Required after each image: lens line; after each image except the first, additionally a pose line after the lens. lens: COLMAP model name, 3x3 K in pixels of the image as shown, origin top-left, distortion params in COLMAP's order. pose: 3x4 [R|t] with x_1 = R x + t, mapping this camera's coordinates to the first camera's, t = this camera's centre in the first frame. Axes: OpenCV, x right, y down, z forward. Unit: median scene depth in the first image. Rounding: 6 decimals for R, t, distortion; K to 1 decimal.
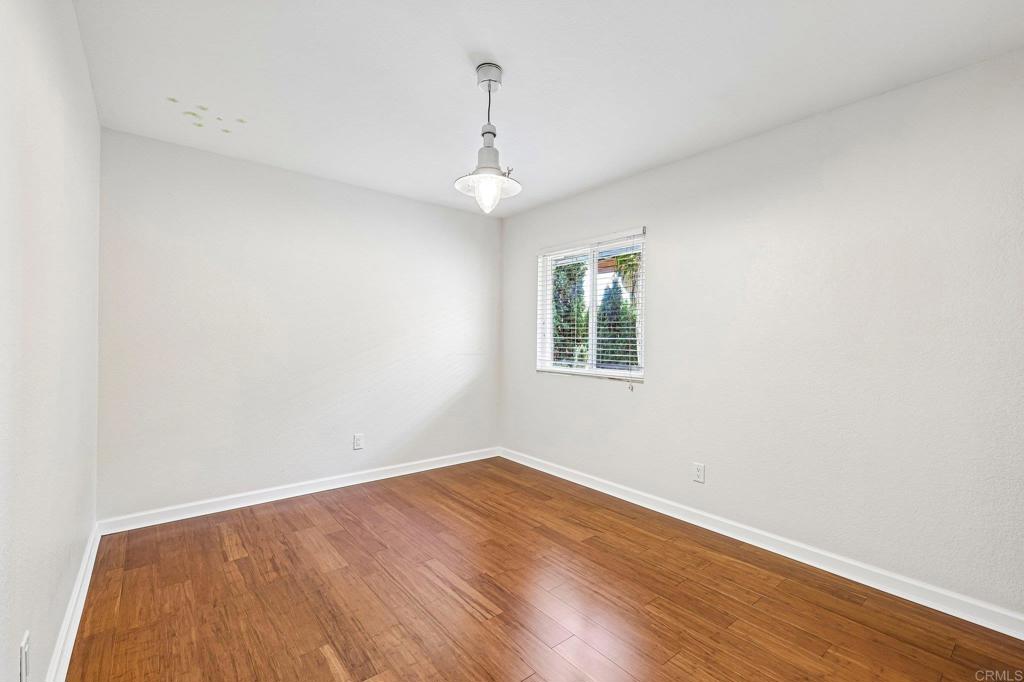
lens RADIAL K [[443.7, 0, 513.3], [0, 443.7, 339.4], [0, 0, 1]] dist [0.001633, 0.000291]
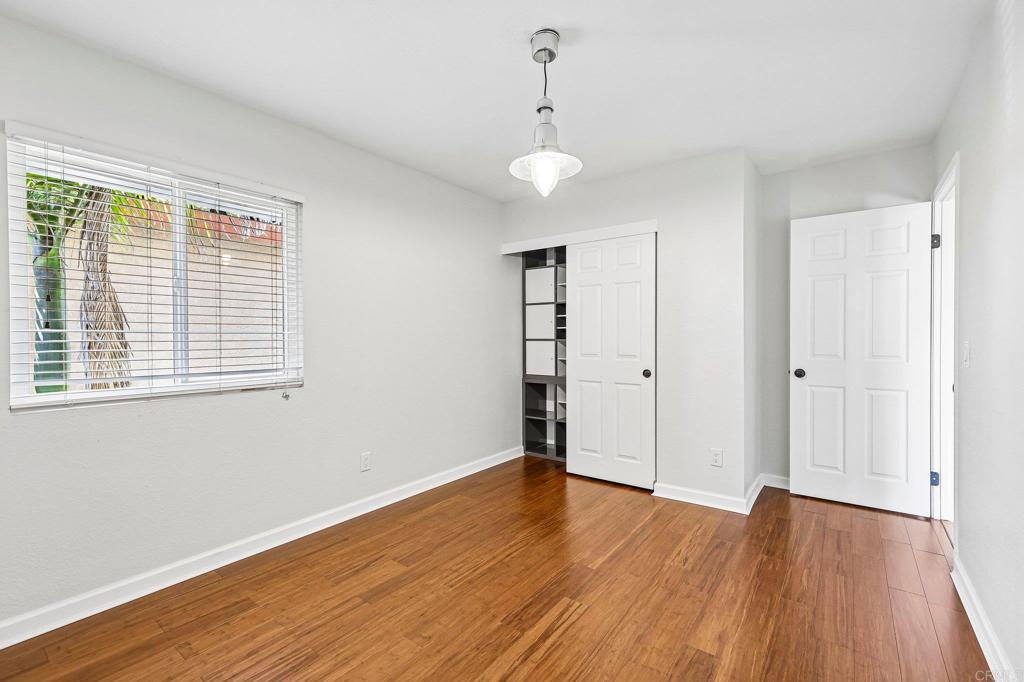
lens RADIAL K [[443.7, 0, 513.4], [0, 443.7, 339.7], [0, 0, 1]] dist [0.001633, 0.000291]
pose [[-0.243035, -0.021658, 0.969776, -0.653699], [-0.002030, 0.999760, 0.021819, -0.007213], [-0.970015, 0.003334, -0.243021, 0.904685]]
